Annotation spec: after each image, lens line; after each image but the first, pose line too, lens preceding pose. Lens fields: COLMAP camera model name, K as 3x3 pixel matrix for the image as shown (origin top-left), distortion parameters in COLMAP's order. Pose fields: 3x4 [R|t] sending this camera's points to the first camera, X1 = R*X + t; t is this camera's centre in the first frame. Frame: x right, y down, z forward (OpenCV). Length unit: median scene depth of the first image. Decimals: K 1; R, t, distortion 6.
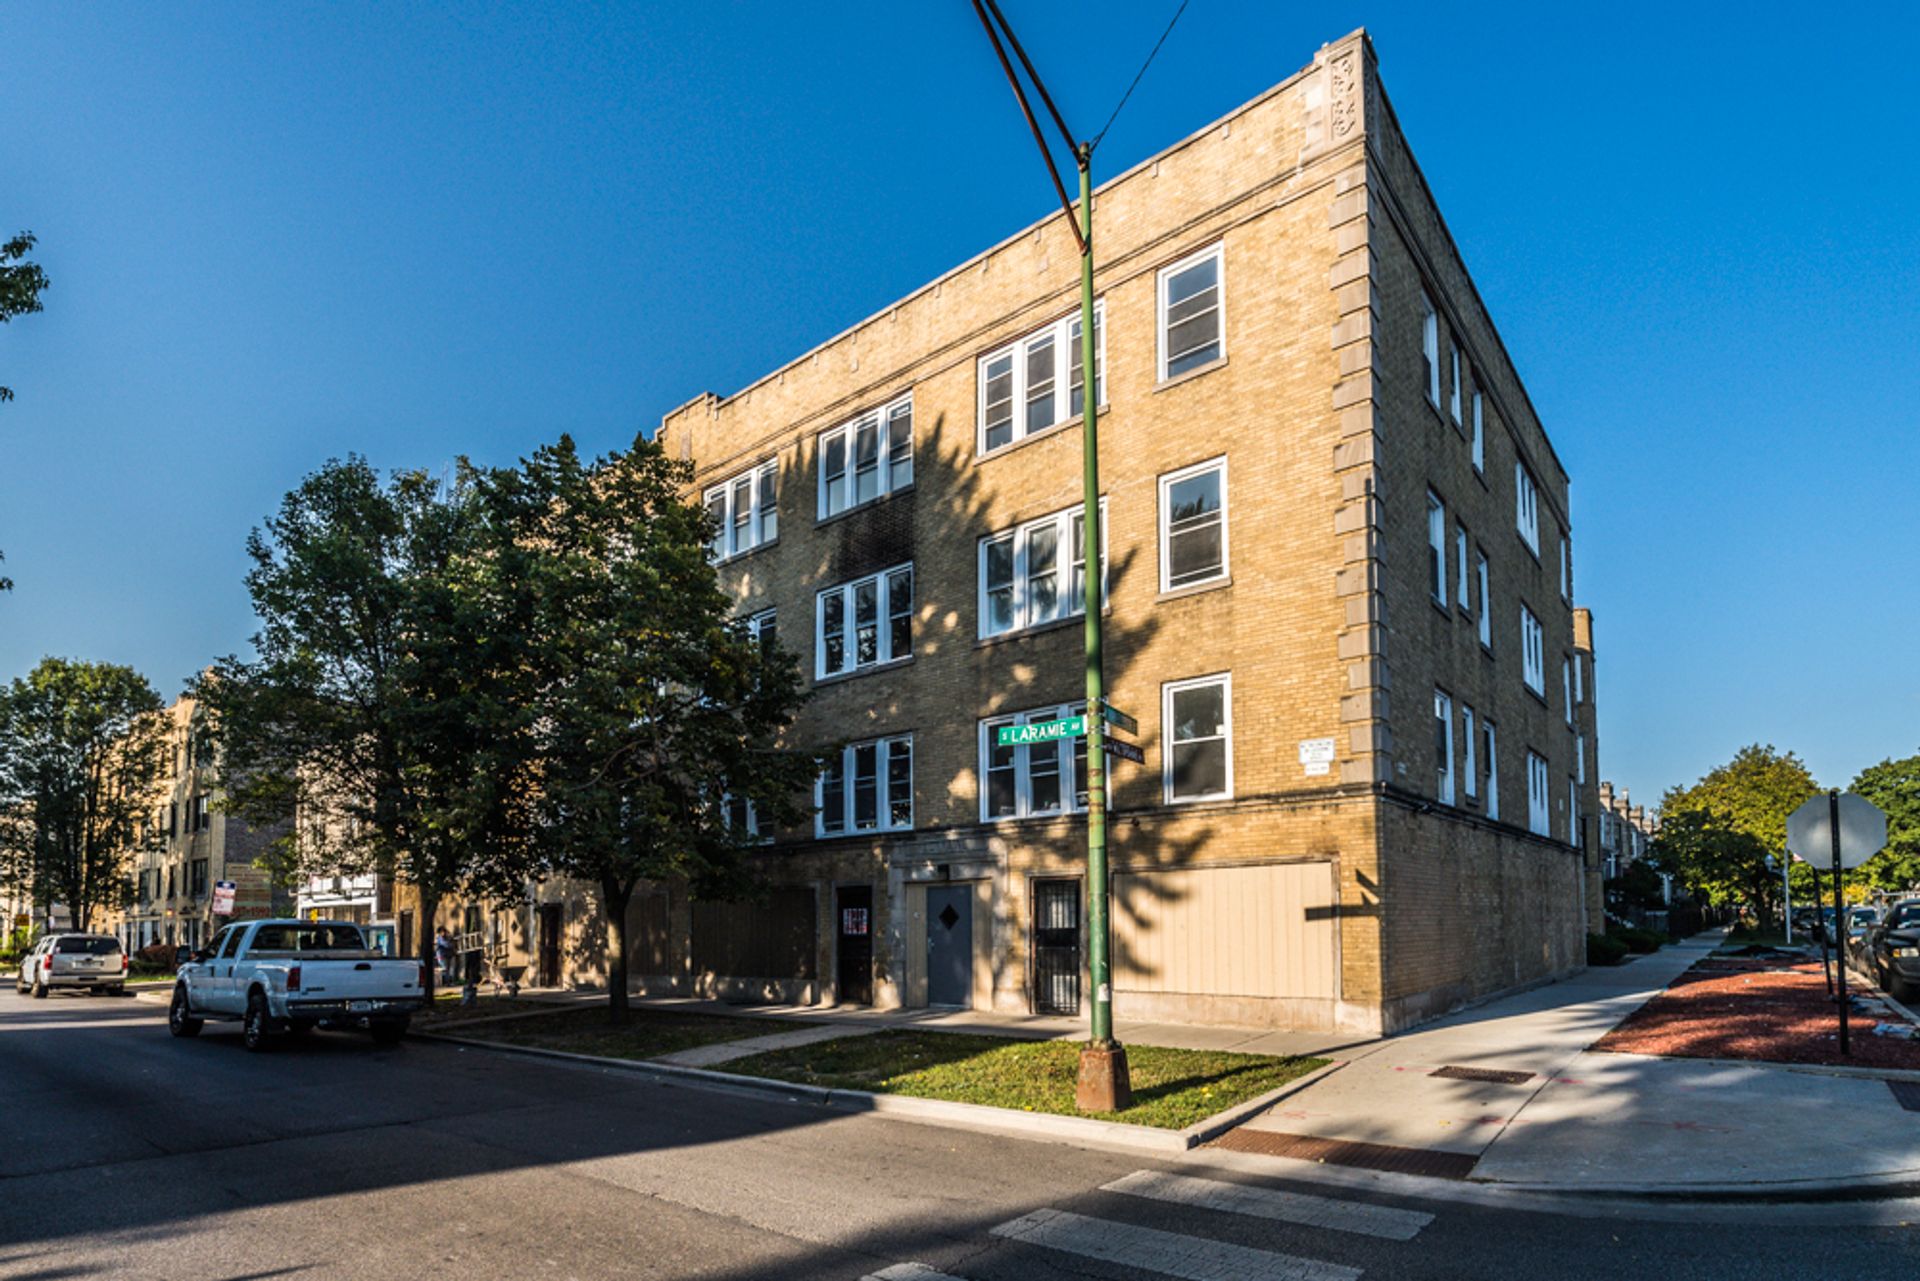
lens RADIAL K [[1084.1, 0, 917.8], [0, 1084.1, 777.0], [0, 0, 1]] dist [0.002656, -0.006295]
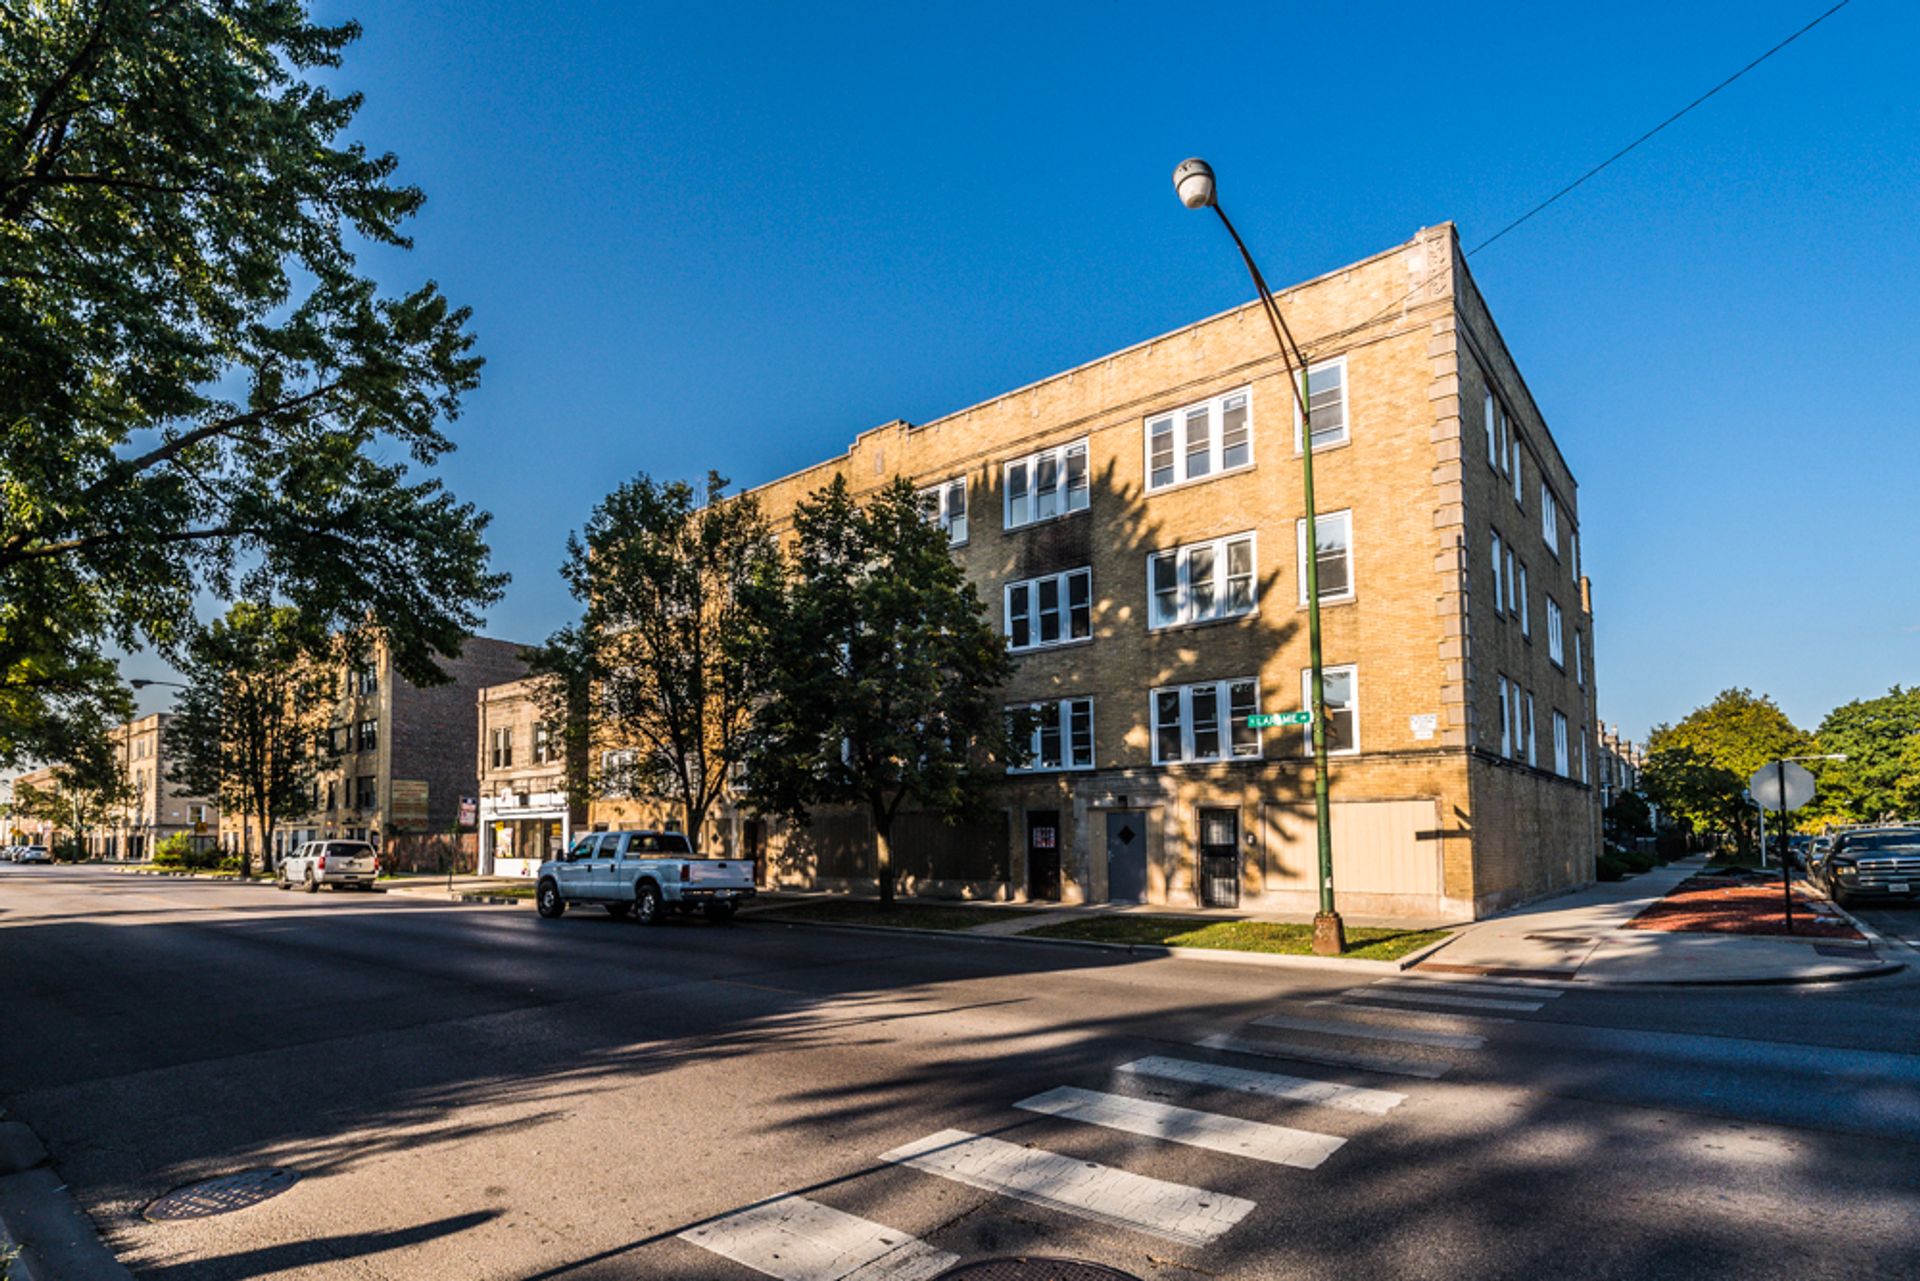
lens RADIAL K [[1084.1, 0, 874.3], [0, 1084.1, 665.2], [0, 0, 1]] dist [0.002656, -0.006295]
pose [[0.999851, 0.010268, -0.013910, -0.295355], [-0.010635, 0.999590, -0.026578, -0.046550], [0.013631, 0.026722, 0.999550, -0.390943]]
